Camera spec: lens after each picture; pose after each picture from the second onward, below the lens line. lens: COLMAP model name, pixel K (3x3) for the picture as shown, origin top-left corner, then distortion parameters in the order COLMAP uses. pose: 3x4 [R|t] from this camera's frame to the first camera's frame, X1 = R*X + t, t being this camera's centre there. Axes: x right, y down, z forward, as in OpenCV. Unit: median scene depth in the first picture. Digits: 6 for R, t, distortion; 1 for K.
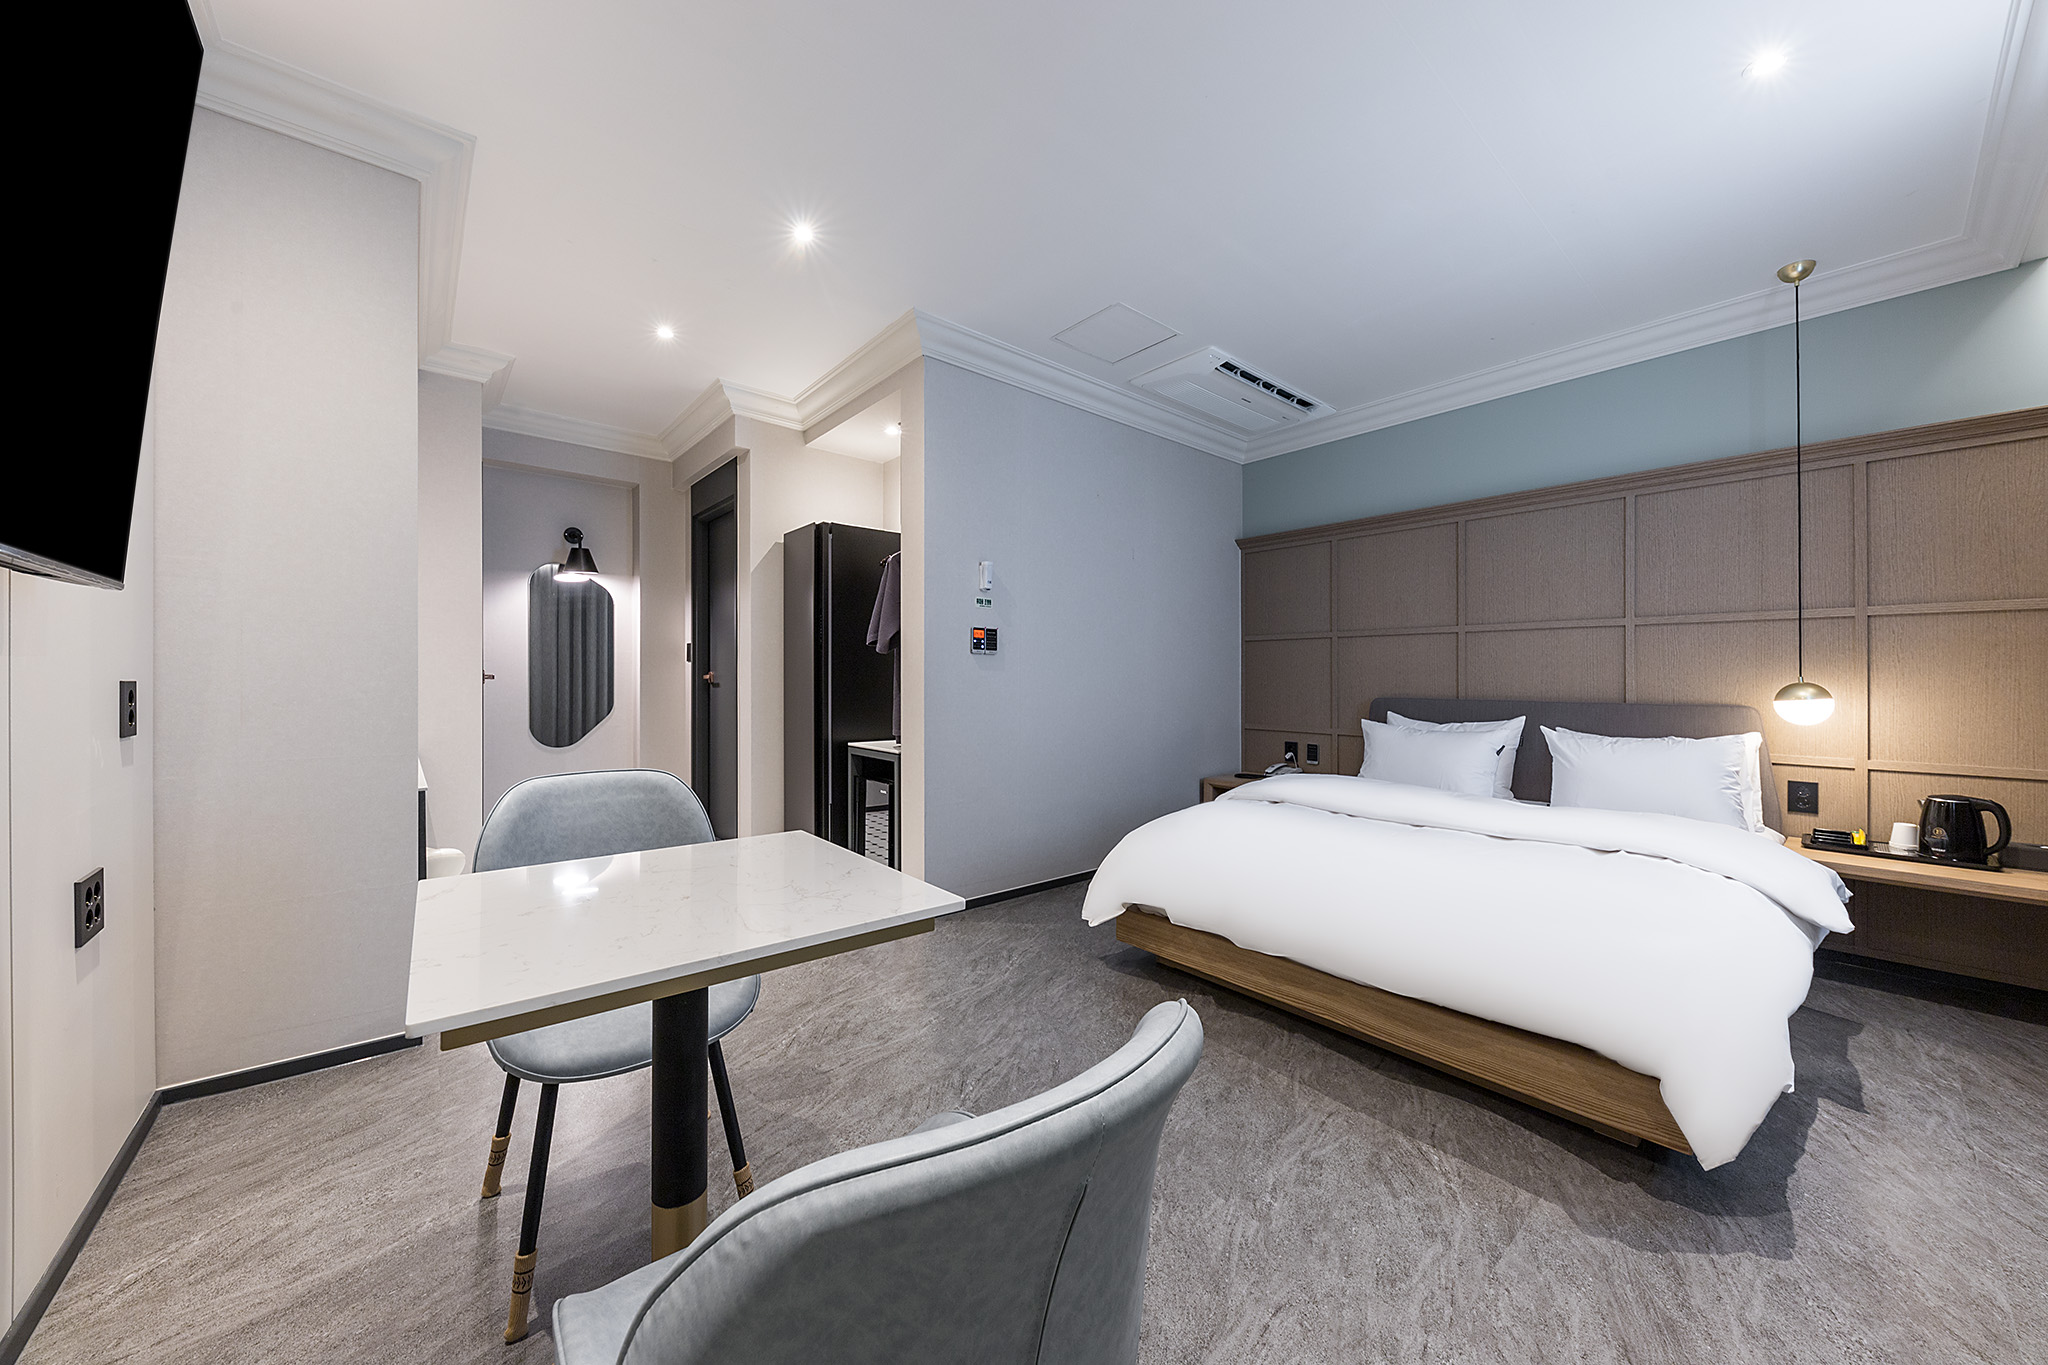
lens RADIAL K [[724.5, 0, 1033.1], [0, 724.5, 681.2], [0, 0, 1]] dist [-0.005641, -0.000671]
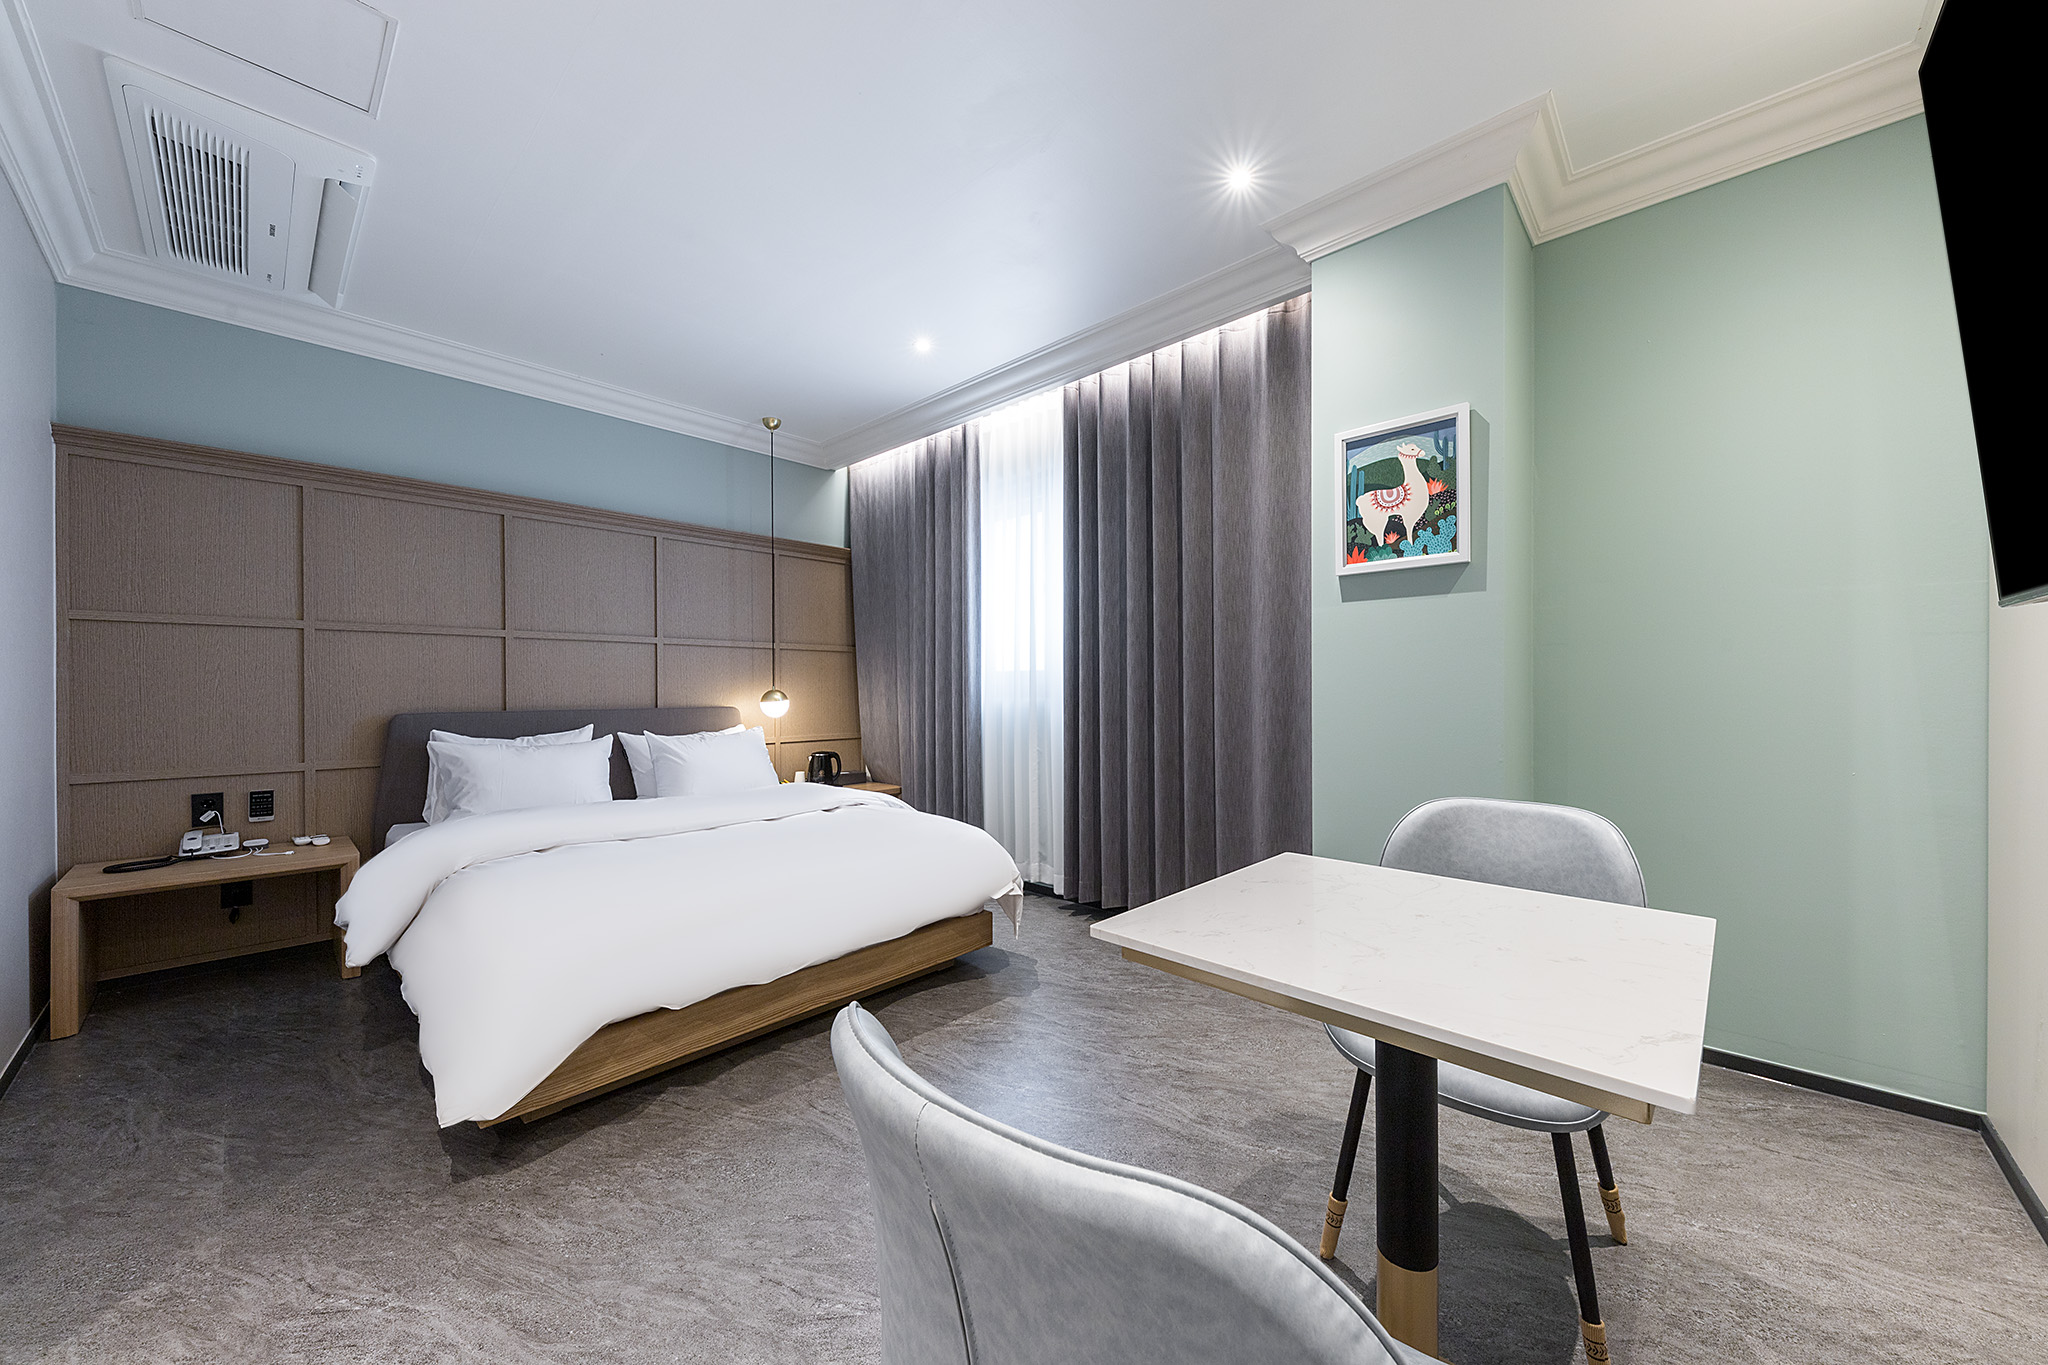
lens RADIAL K [[724.5, 0, 1026.1], [0, 724.5, 687.1], [0, 0, 1]] dist [-0.005641, -0.000671]
pose [[-0.116710, -0.002434, 0.993163, -0.462521], [0.005883, 0.999978, 0.003142, -0.005228], [-0.993149, 0.006210, -0.116693, 0.547029]]
